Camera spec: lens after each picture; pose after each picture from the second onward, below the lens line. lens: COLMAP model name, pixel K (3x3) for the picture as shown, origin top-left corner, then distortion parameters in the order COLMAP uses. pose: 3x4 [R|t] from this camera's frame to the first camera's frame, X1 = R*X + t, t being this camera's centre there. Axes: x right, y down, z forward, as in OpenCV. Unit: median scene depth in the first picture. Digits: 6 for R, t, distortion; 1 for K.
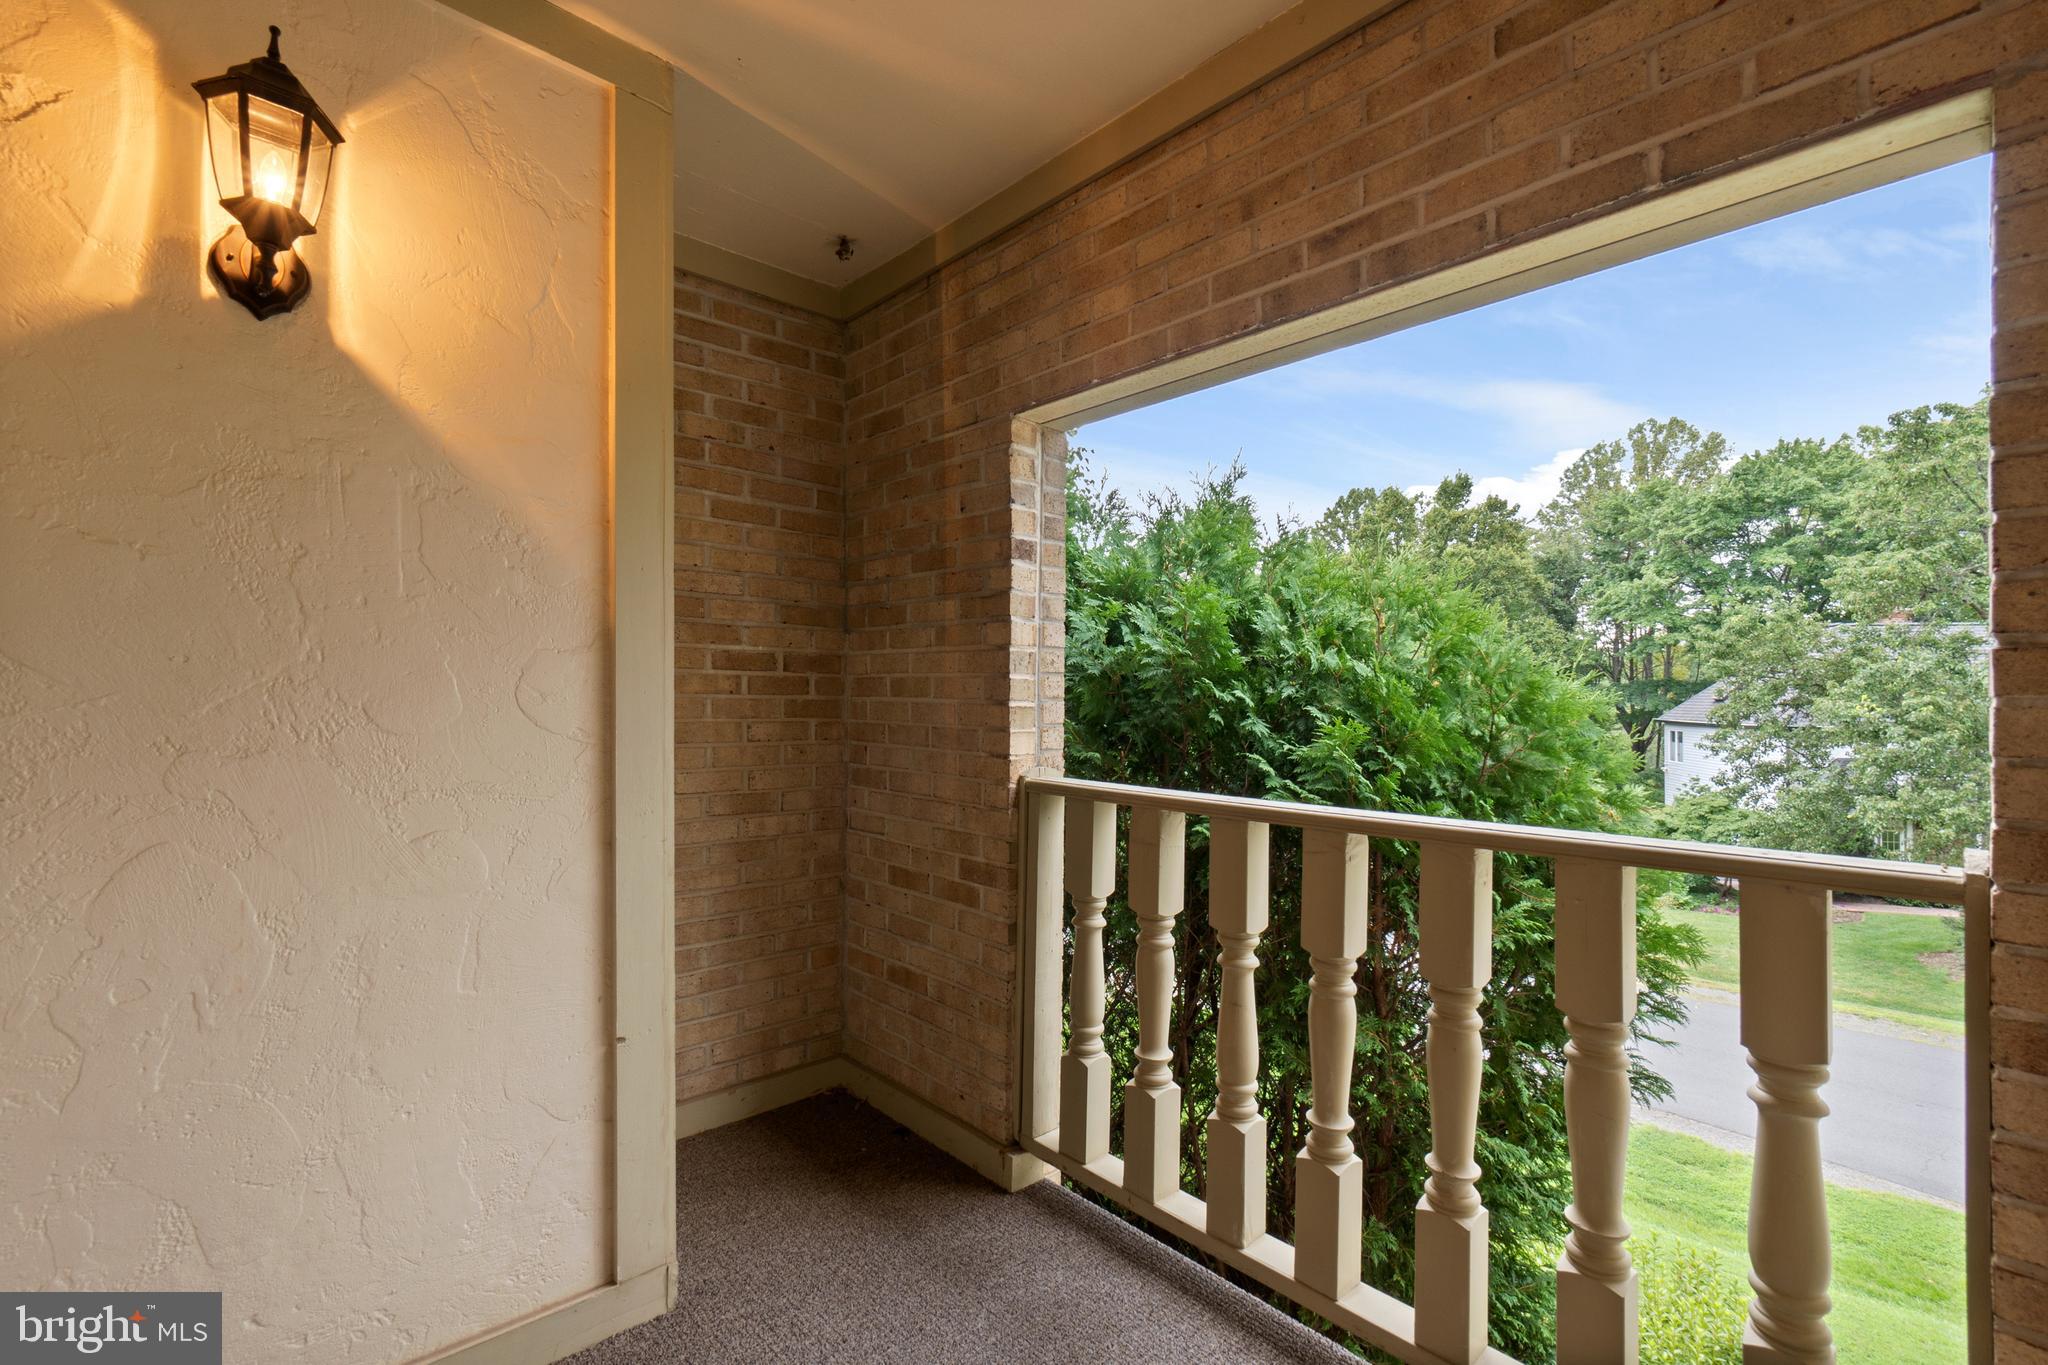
lens RADIAL K [[919.1, 0, 1024.0], [0, 919.1, 682.5], [0, 0, 1]] dist [0.012320, -0.000098]
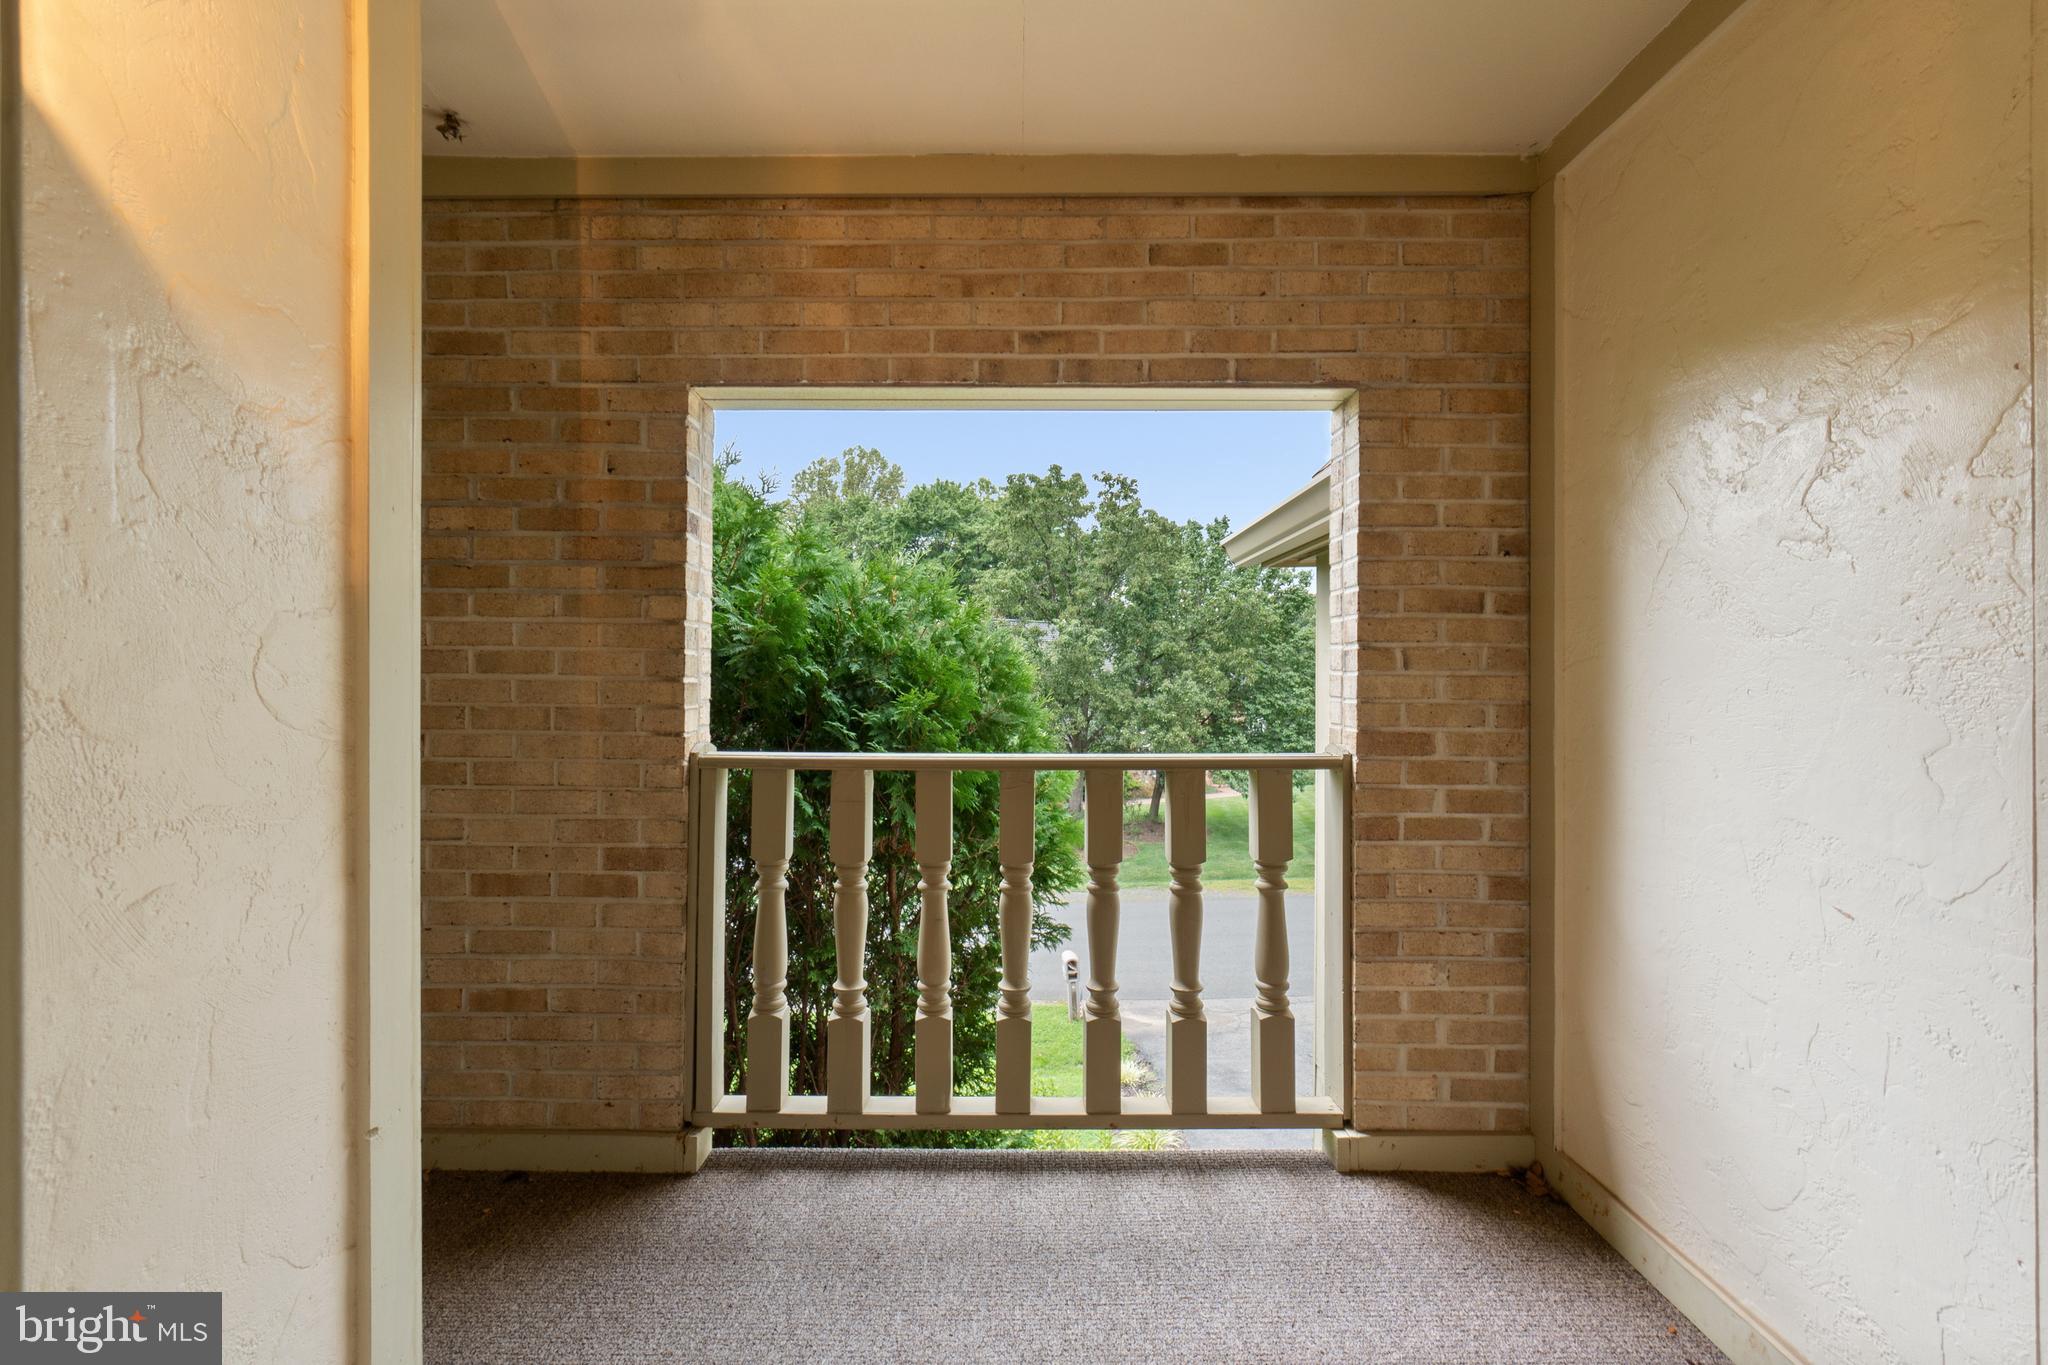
lens RADIAL K [[883.9, 0, 1054.3], [0, 883.9, 656.9], [0, 0, 1]] dist [0.007998, 0.000160]
pose [[0.665205, 0.007927, 0.746619, -0.441370], [-0.010088, 0.999948, -0.001629, -0.003894], [-0.746593, -0.006448, 0.665250, 0.074127]]
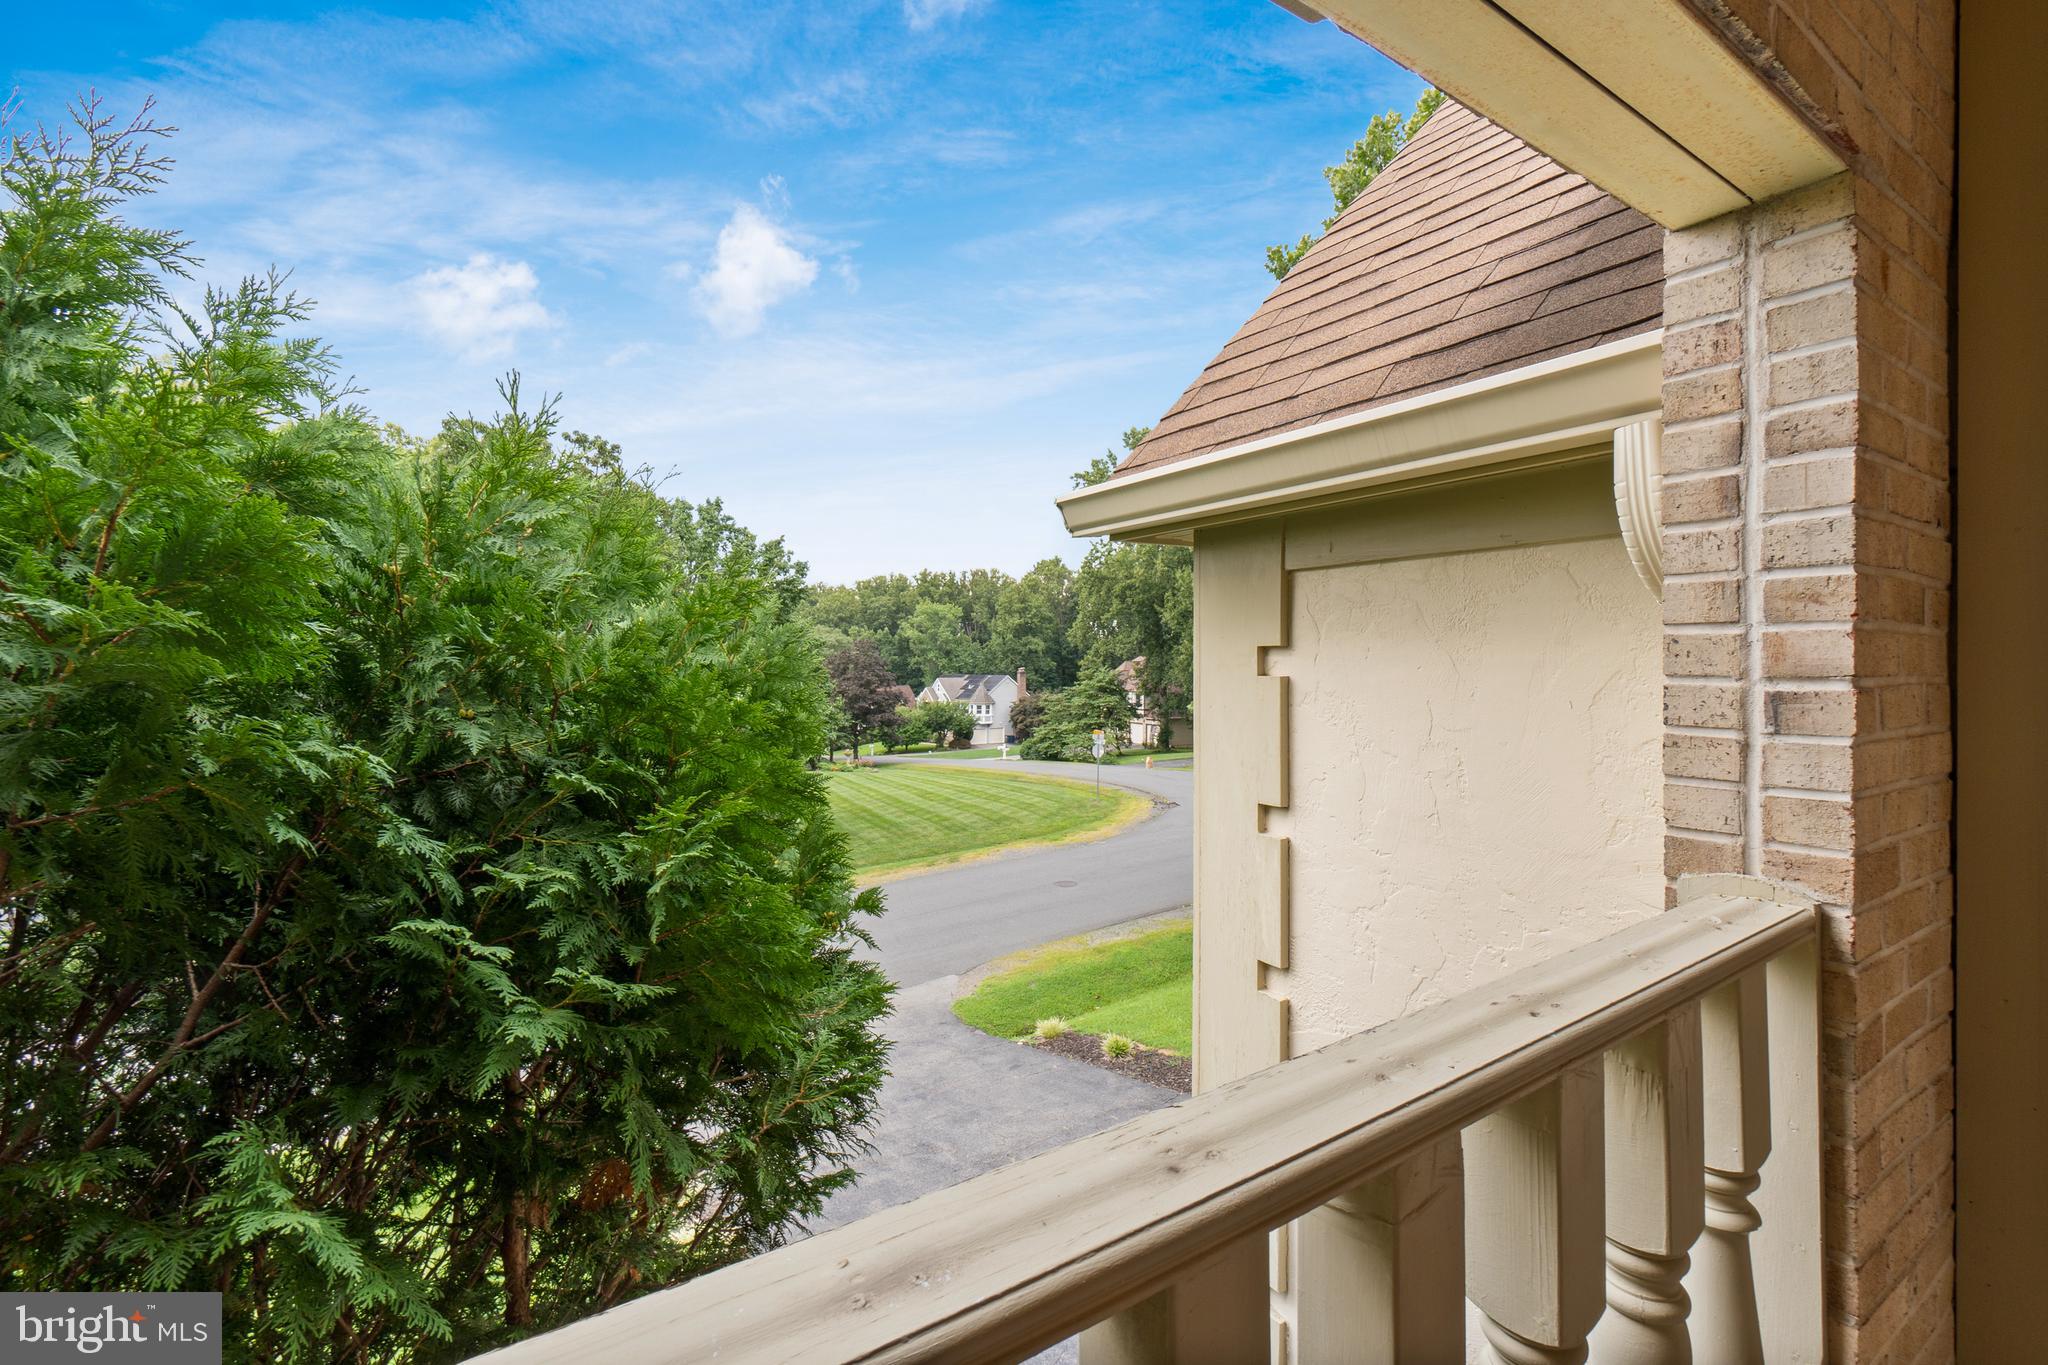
lens RADIAL K [[859.6, 0, 1015.7], [0, 859.6, 665.6], [0, 0, 1]] dist [-0.030524, 0.000171]
pose [[0.160998, -0.011096, 0.986892, -0.040153], [-0.013035, 0.999826, 0.013368, -0.031779], [-0.986869, -0.015017, 0.160825, 0.819703]]
